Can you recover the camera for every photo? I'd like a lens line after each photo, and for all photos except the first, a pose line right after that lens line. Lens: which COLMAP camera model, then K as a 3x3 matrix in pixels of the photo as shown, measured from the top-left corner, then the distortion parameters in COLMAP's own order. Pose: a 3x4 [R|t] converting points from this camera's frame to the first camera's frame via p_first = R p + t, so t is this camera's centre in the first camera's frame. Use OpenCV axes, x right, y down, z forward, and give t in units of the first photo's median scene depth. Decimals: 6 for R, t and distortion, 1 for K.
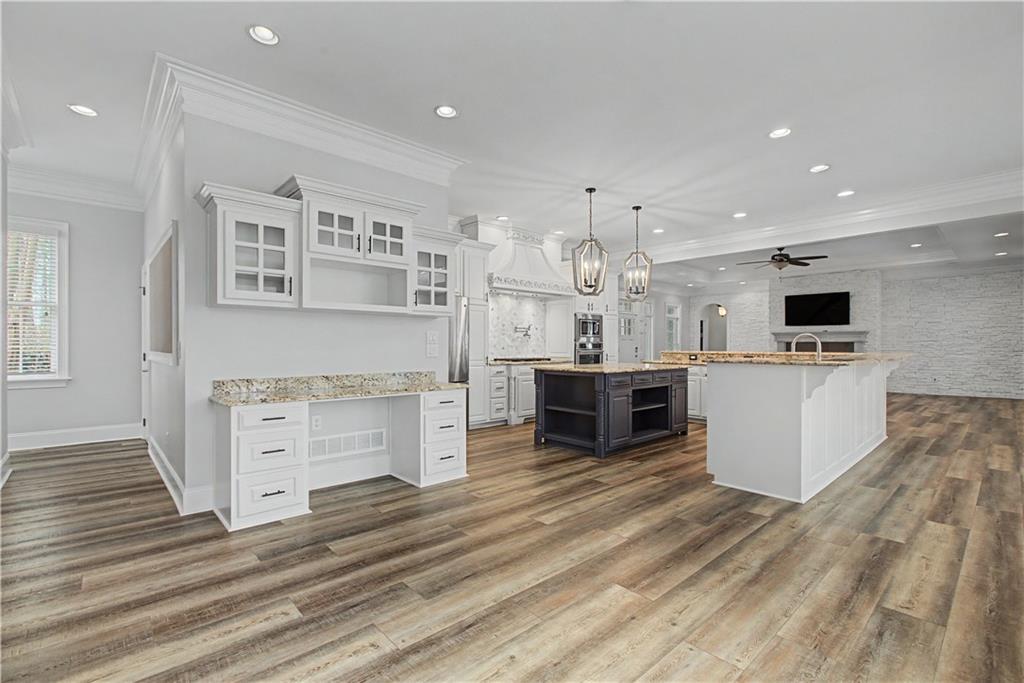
lens RADIAL K [[456.7, 0, 509.6], [0, 456.7, 344.6], [0, 0, 1]] dist [0.002436, -0.000163]
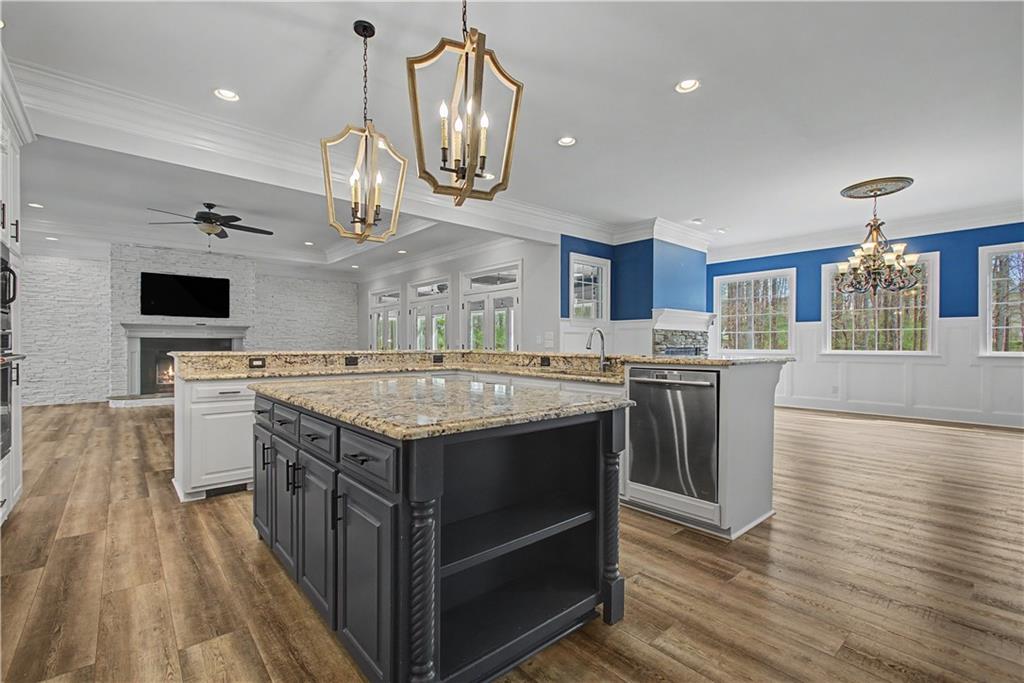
lens RADIAL K [[456.7, 0, 510.2], [0, 456.7, 342.8], [0, 0, 1]] dist [0.002436, -0.000163]
pose [[0.027281, 0.001531, 0.999627, -0.087712], [-0.001088, 0.999998, -0.001502, 0.002901], [-0.999627, -0.001047, 0.027282, 0.456994]]
